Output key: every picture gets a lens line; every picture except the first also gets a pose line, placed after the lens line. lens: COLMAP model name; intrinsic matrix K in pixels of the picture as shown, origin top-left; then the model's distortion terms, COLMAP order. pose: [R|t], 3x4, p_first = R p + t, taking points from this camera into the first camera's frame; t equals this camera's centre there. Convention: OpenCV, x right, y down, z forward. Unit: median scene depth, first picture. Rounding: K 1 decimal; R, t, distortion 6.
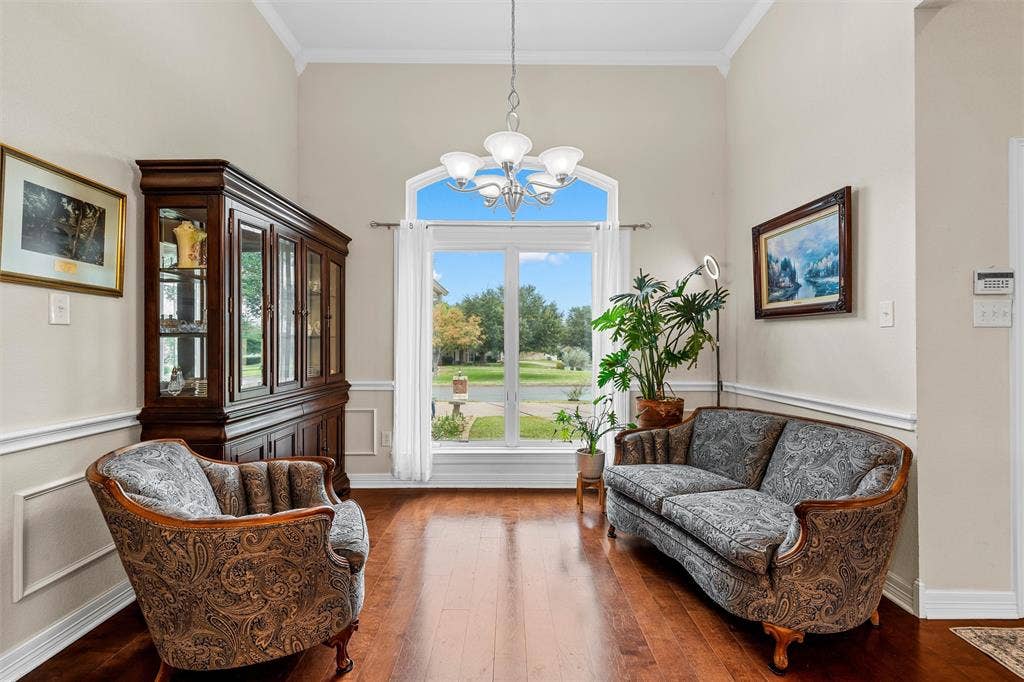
lens RADIAL K [[439.8, 0, 506.9], [0, 439.8, 339.6], [0, 0, 1]] dist [-0.001729, 0.000075]
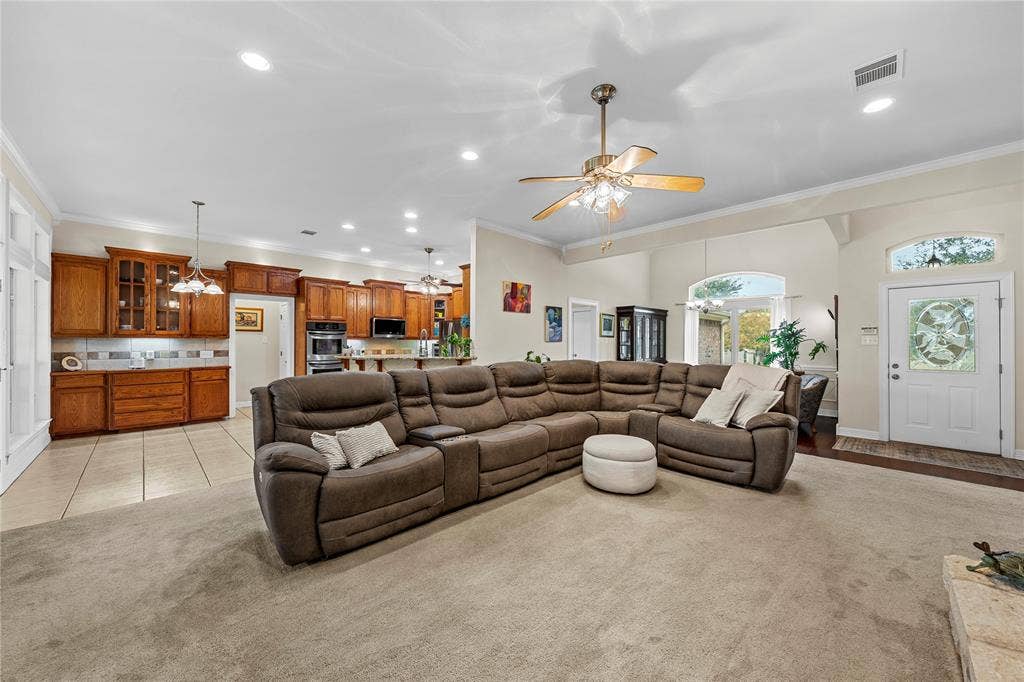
lens RADIAL K [[380.7, 0, 511.3], [0, 380.7, 342.1], [0, 0, 1]] dist [0.001324, -0.000090]
pose [[0.706844, 0.000120, -0.707370, 0.861407], [0.003453, 0.999987, 0.003621, -0.046965], [0.707361, -0.005002, 0.706835, -1.873379]]
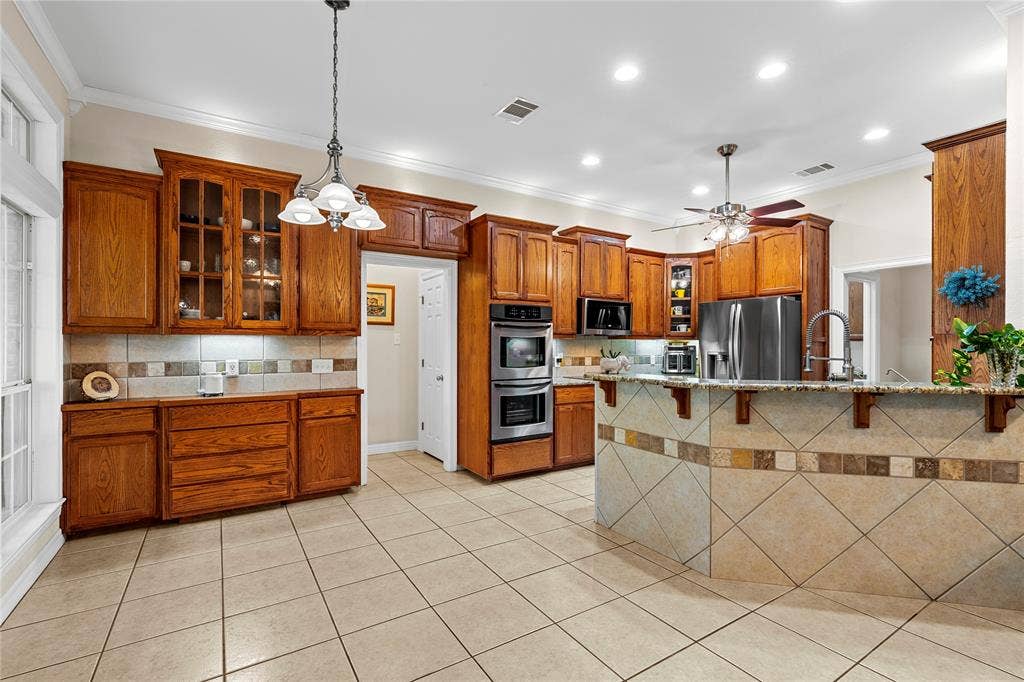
lens RADIAL K [[463.3, 0, 508.6], [0, 463.3, 344.1], [0, 0, 1]] dist [0.001880, -0.001360]
pose [[0.543456, 0.002855, -0.839433, -0.493436], [0.003633, 0.999977, 0.005753, -0.048702], [0.839430, -0.006176, 0.543433, -1.852996]]
